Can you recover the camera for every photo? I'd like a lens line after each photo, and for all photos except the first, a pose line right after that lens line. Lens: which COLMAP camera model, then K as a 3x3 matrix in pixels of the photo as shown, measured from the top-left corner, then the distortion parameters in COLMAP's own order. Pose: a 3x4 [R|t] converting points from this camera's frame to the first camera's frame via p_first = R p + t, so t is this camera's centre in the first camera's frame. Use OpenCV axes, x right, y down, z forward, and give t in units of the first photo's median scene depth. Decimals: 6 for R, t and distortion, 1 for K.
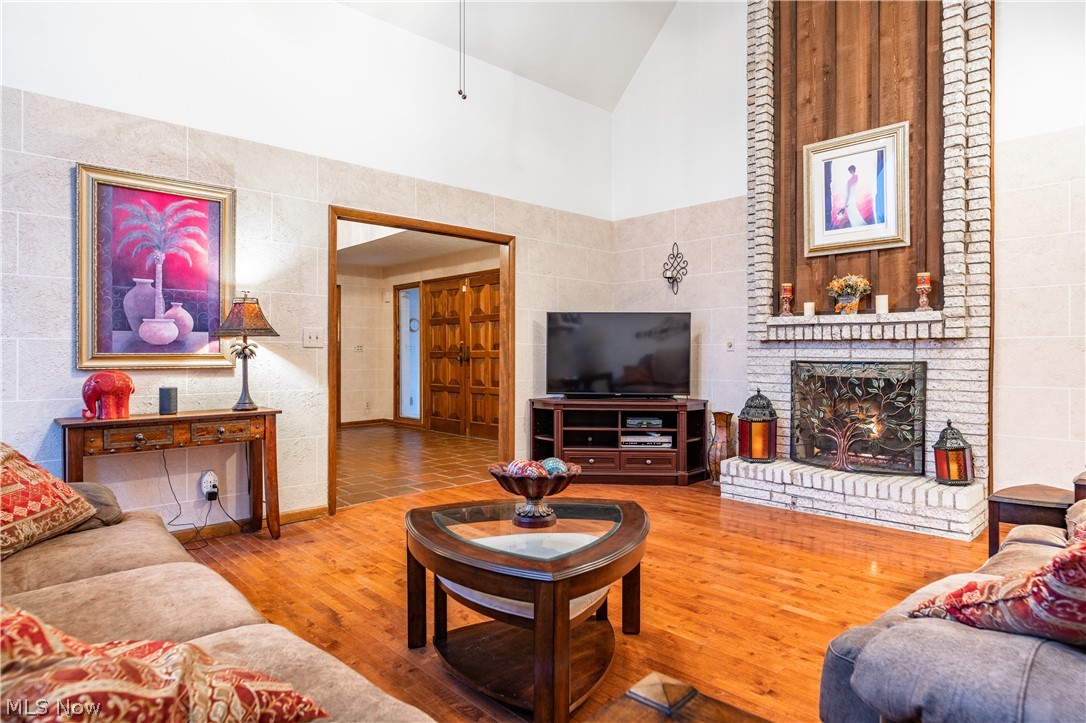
lens RADIAL K [[622.4, 0, 551.1], [0, 622.4, 356.4], [0, 0, 1]] dist [-0.006353, 0.002424]
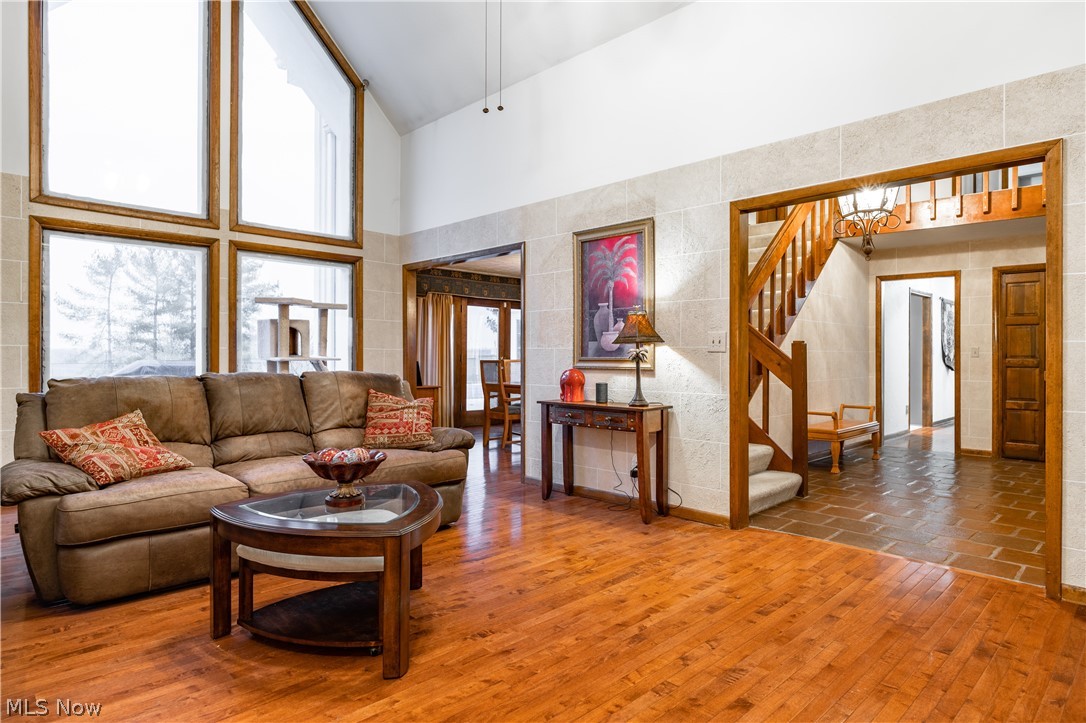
lens RADIAL K [[622.4, 0, 547.9], [0, 622.4, 361.9], [0, 0, 1]] dist [-0.006353, 0.002424]
pose [[0.011783, 0.008575, -0.999894, 0.575374], [-0.008607, 0.999927, 0.008474, -0.004533], [0.999894, 0.008506, 0.011856, 0.690138]]
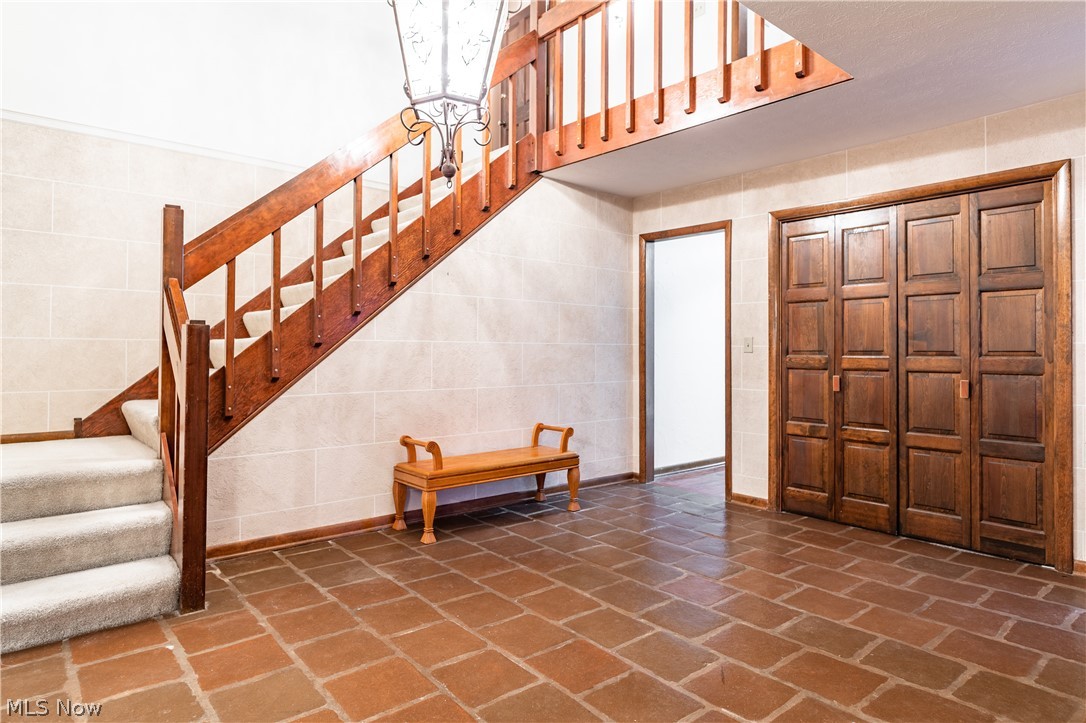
lens RADIAL K [[622.4, 0, 546.0], [0, 622.4, 352.4], [0, 0, 1]] dist [-0.006353, 0.002424]
pose [[-0.057231, -0.000990, -0.998360, 0.337843], [-0.013721, 0.999906, -0.000205, -0.006245], [0.998267, 0.013686, -0.057240, 1.066266]]
